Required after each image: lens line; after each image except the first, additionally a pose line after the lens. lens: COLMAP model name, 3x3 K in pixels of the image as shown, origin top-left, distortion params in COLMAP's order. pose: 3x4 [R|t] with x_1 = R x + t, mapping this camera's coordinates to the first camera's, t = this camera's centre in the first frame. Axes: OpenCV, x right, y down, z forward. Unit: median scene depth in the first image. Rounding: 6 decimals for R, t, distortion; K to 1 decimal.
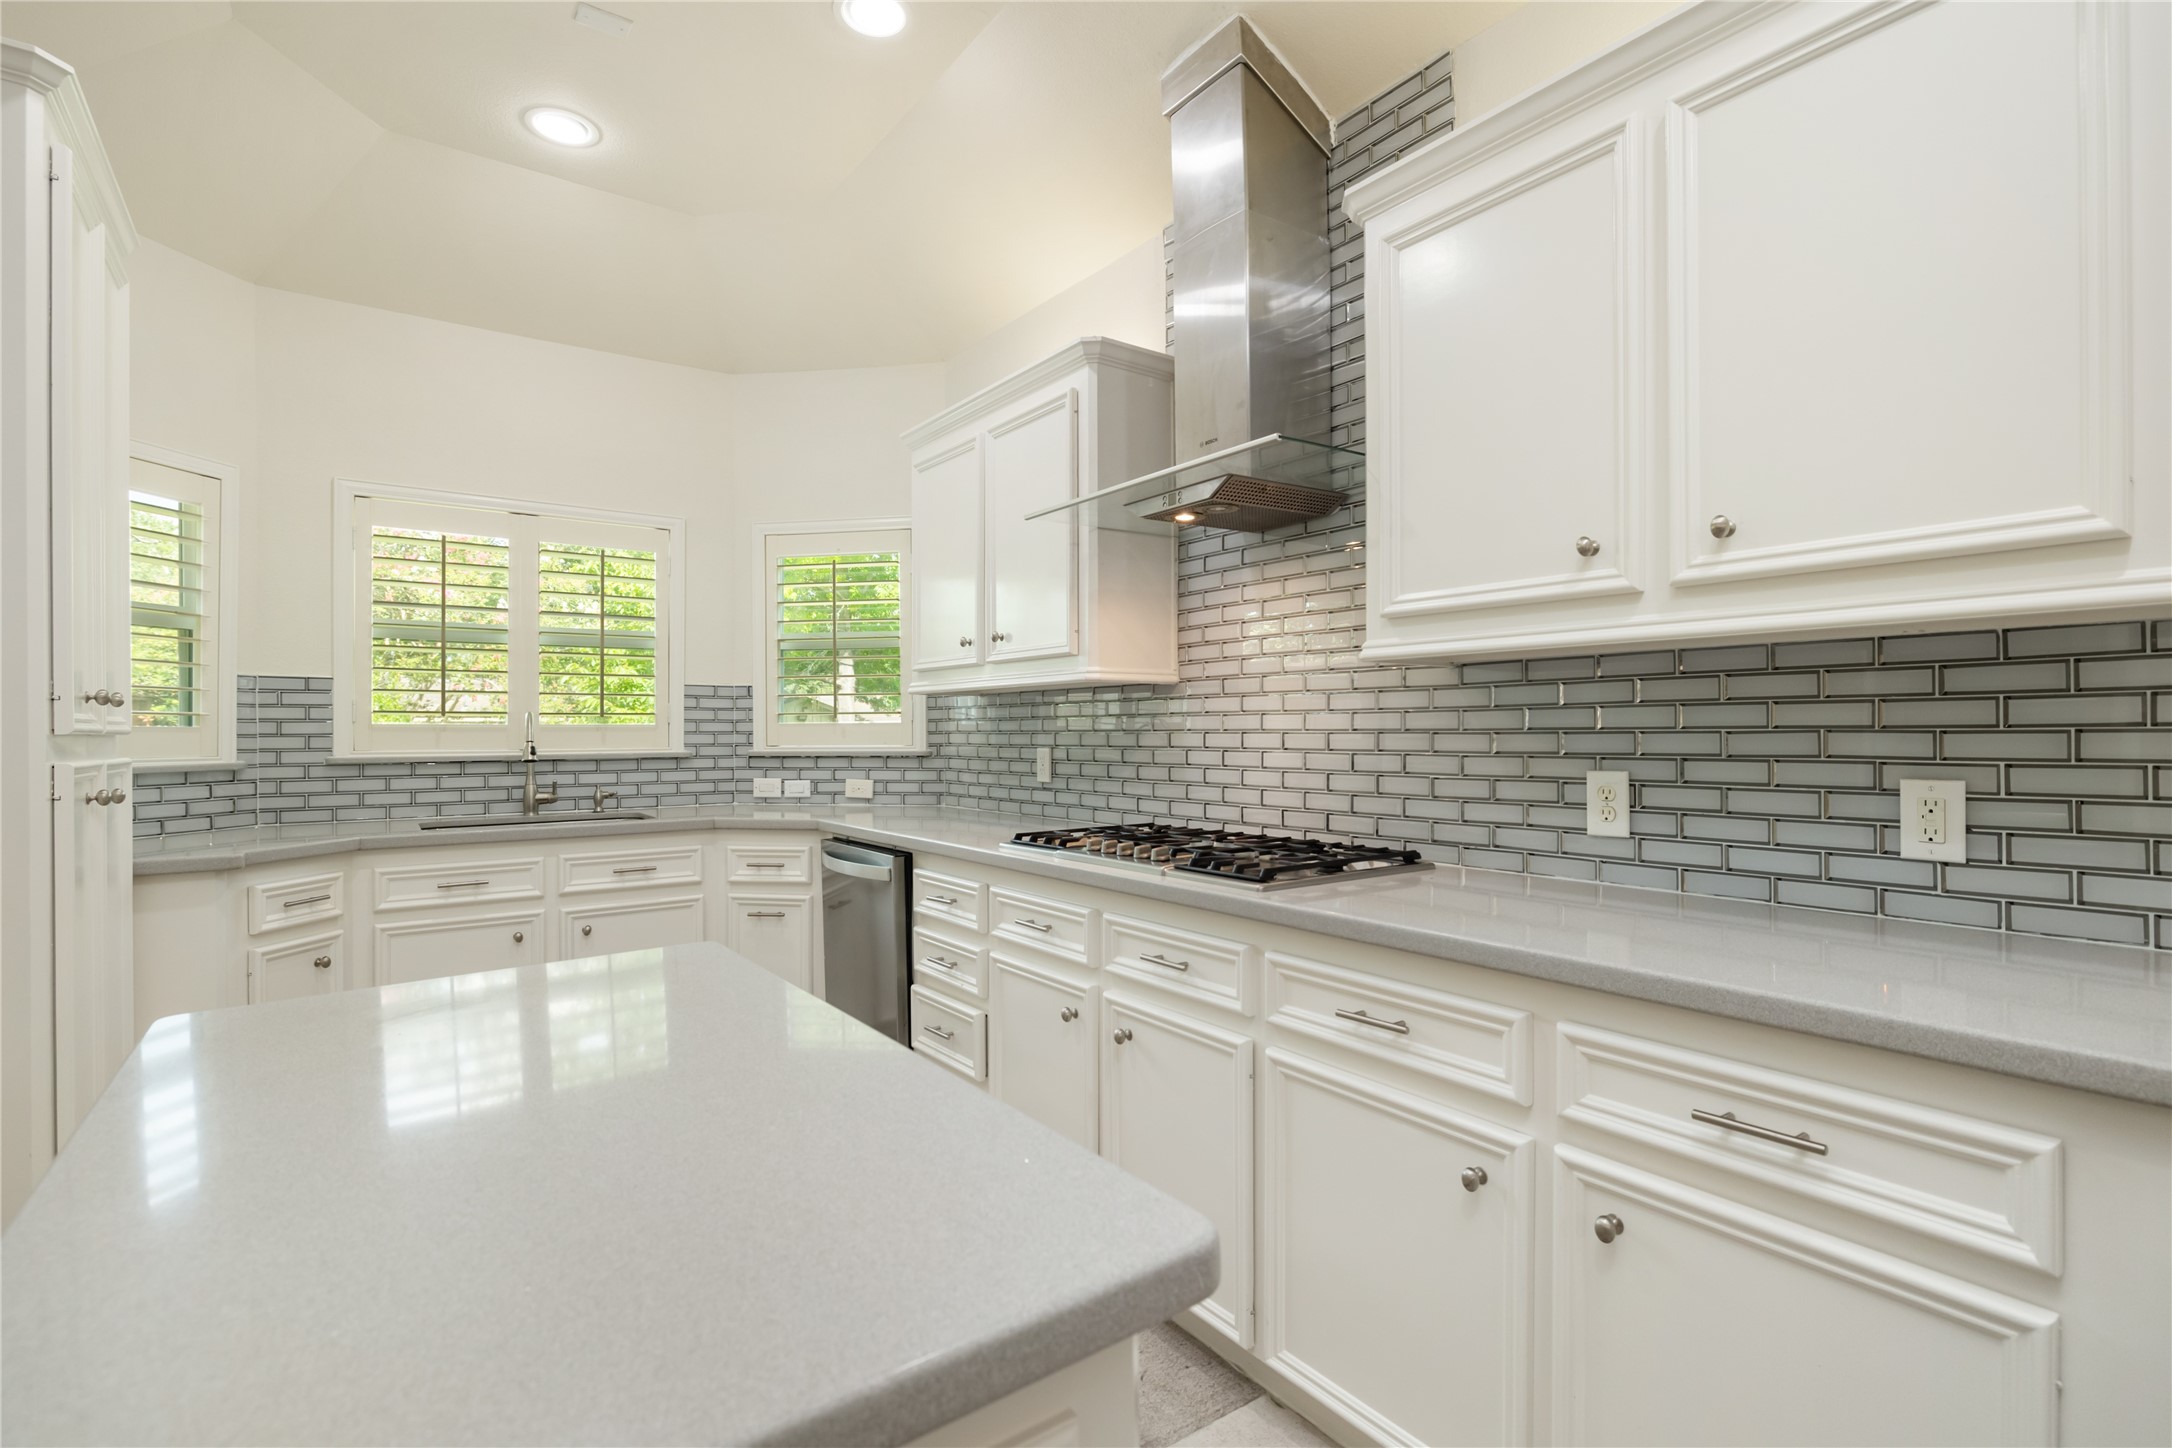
lens RADIAL K [[1010.4, 0, 1086.4], [0, 1010.4, 725.7], [0, 0, 1]] dist [-0.001320, 0.001154]
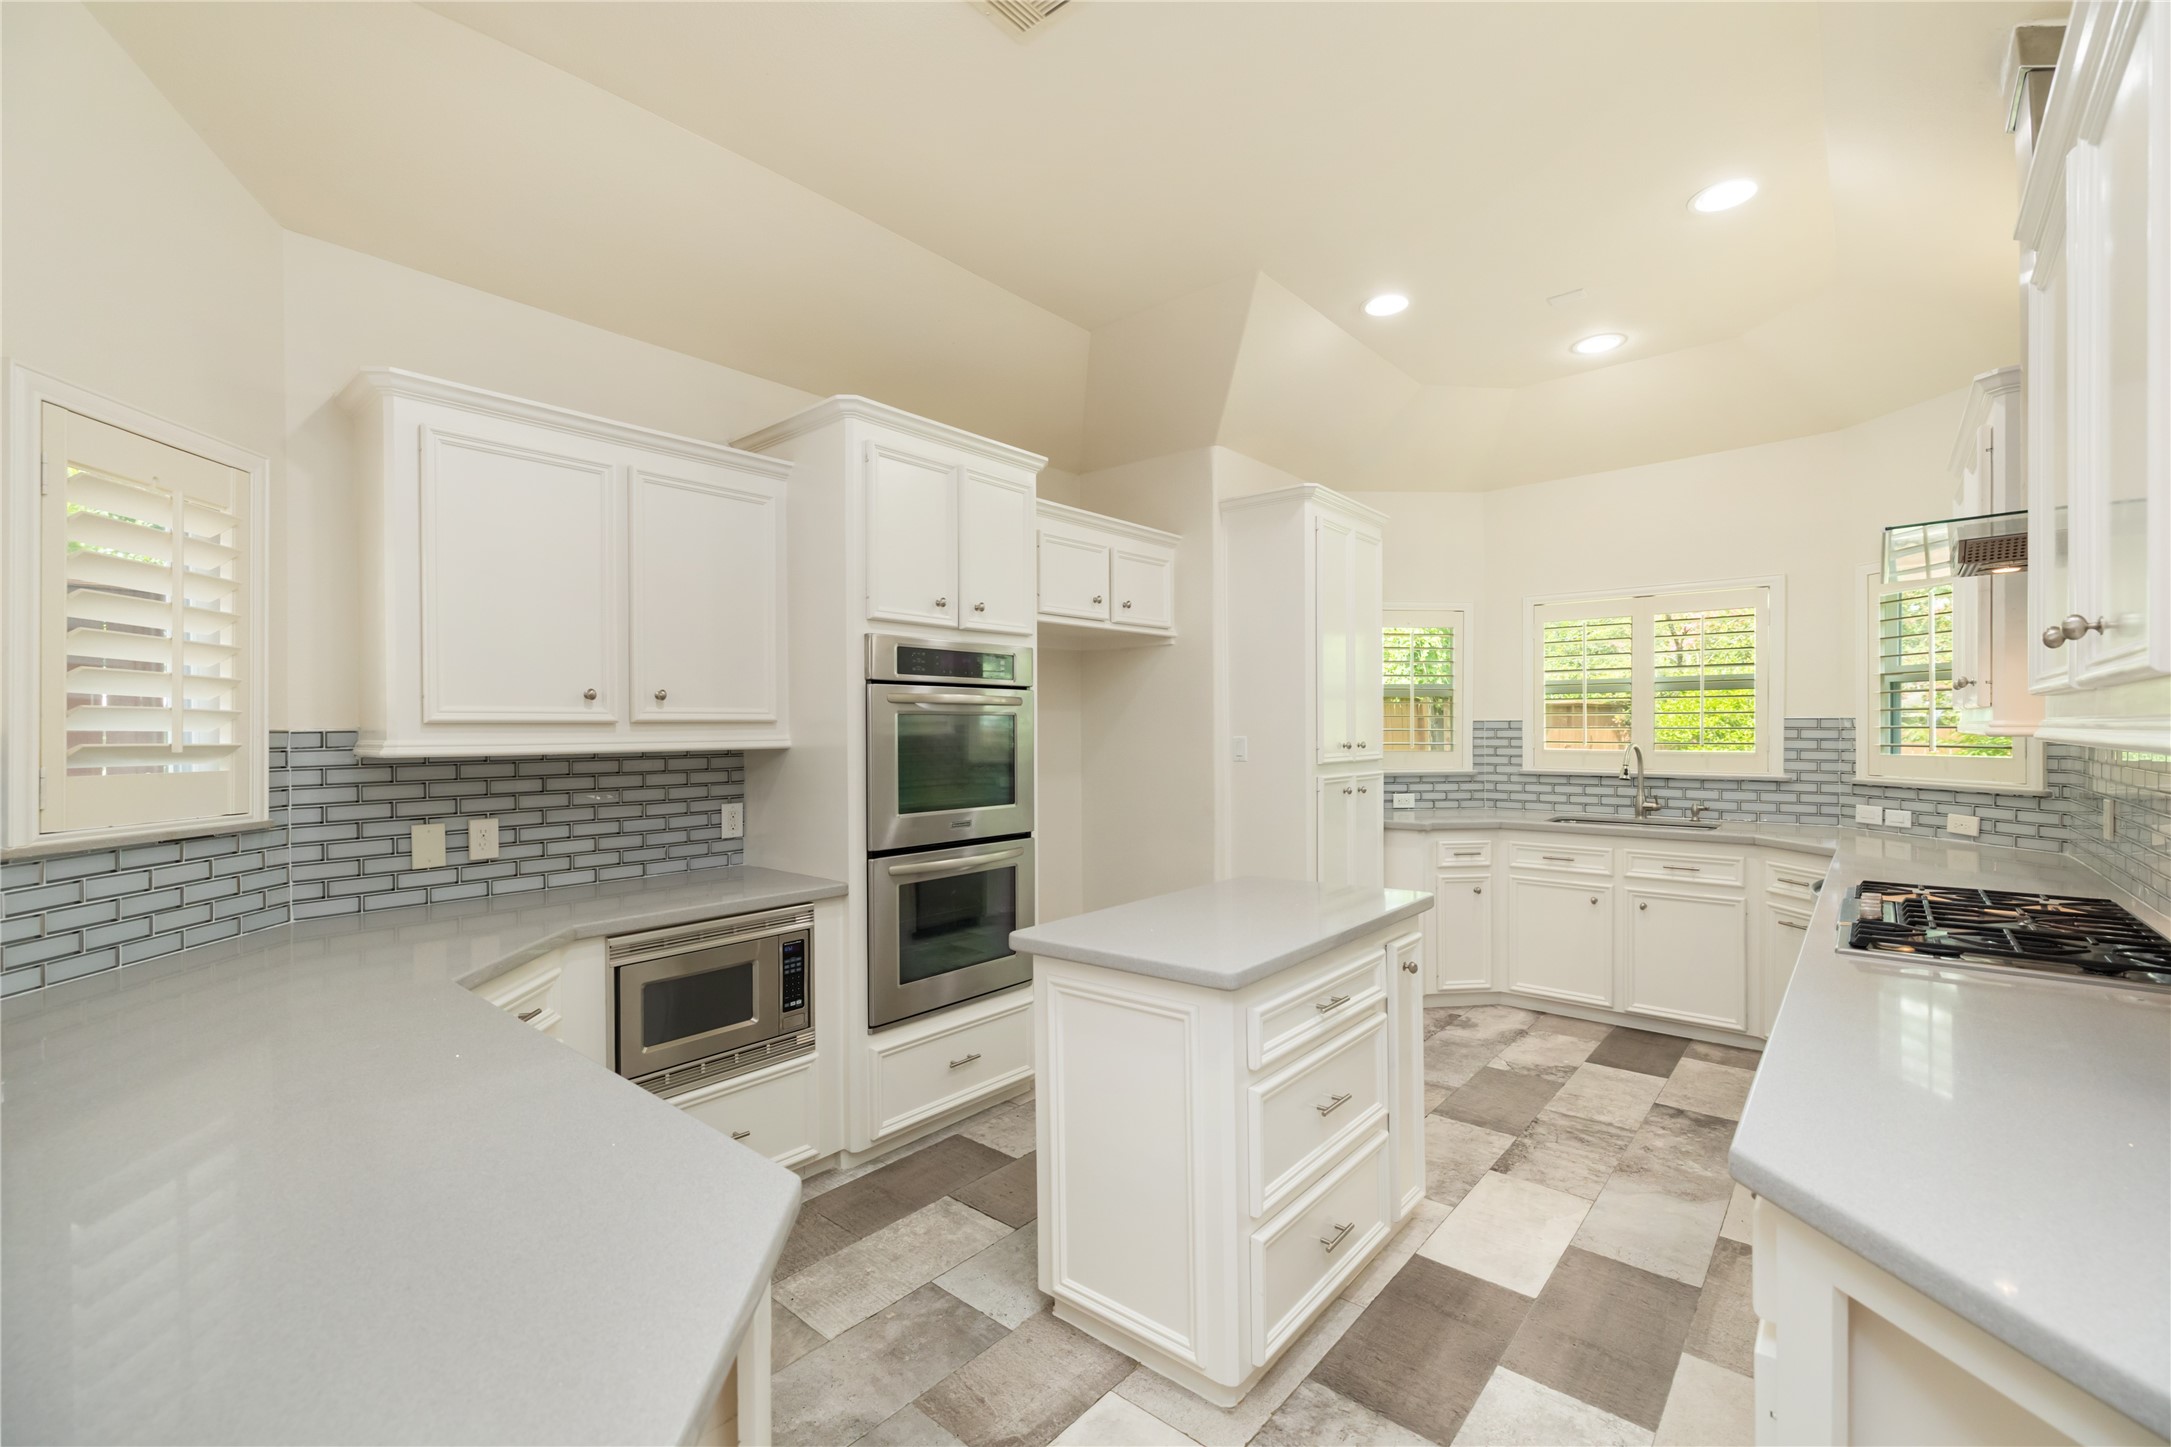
lens RADIAL K [[925.0, 0, 1090.9], [0, 925.0, 731.7], [0, 0, 1]] dist [0.001940, -0.000286]
pose [[0.236844, 0.009790, -0.971498, 0.475712], [0.007615, 0.999900, 0.011933, -0.047539], [0.971518, -0.010224, 0.236745, -0.017933]]
